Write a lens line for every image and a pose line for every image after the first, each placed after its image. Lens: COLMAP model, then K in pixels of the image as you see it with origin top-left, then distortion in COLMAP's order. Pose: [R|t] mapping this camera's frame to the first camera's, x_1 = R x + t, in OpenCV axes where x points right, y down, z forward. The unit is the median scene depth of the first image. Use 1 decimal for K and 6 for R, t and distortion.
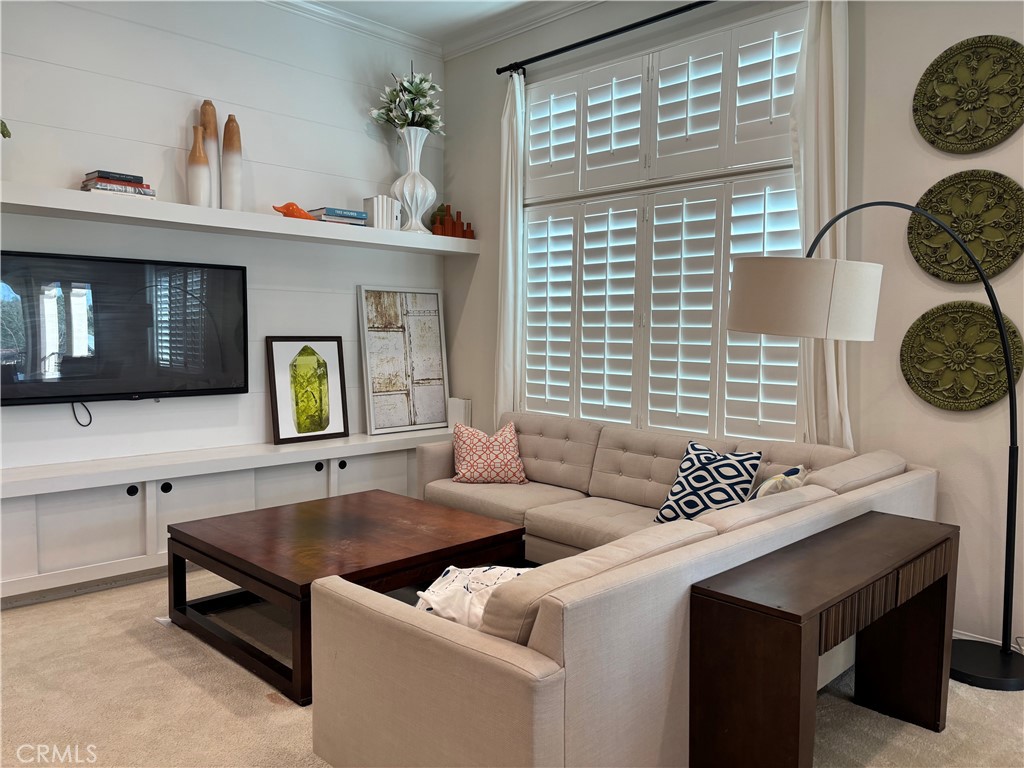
lens RADIAL K [[776.8, 0, 512.0], [0, 776.8, 384.0], [0, 0, 1]] dist [0.056494, -0.084080]
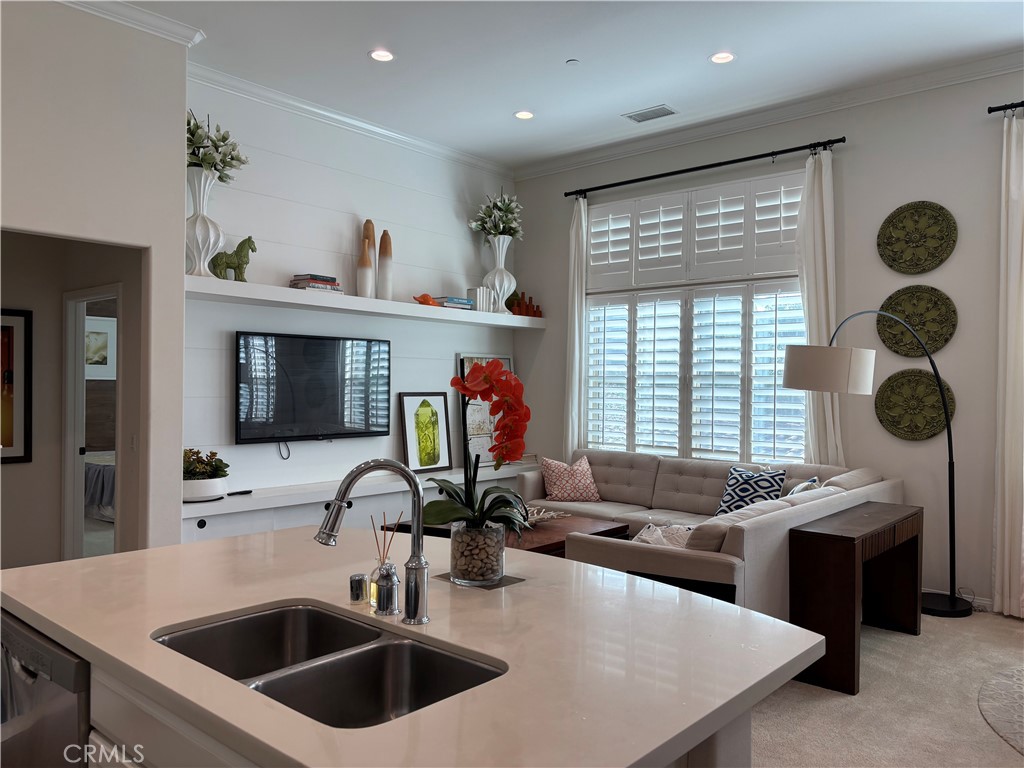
lens RADIAL K [[776.8, 0, 512.0], [0, 776.8, 384.0], [0, 0, 1]] dist [0.056494, -0.084080]
pose [[0.996993, -0.001984, 0.077468, -0.229523], [0.007409, 0.997534, -0.069799, 0.017841], [-0.077139, 0.070164, 0.994548, -0.323193]]
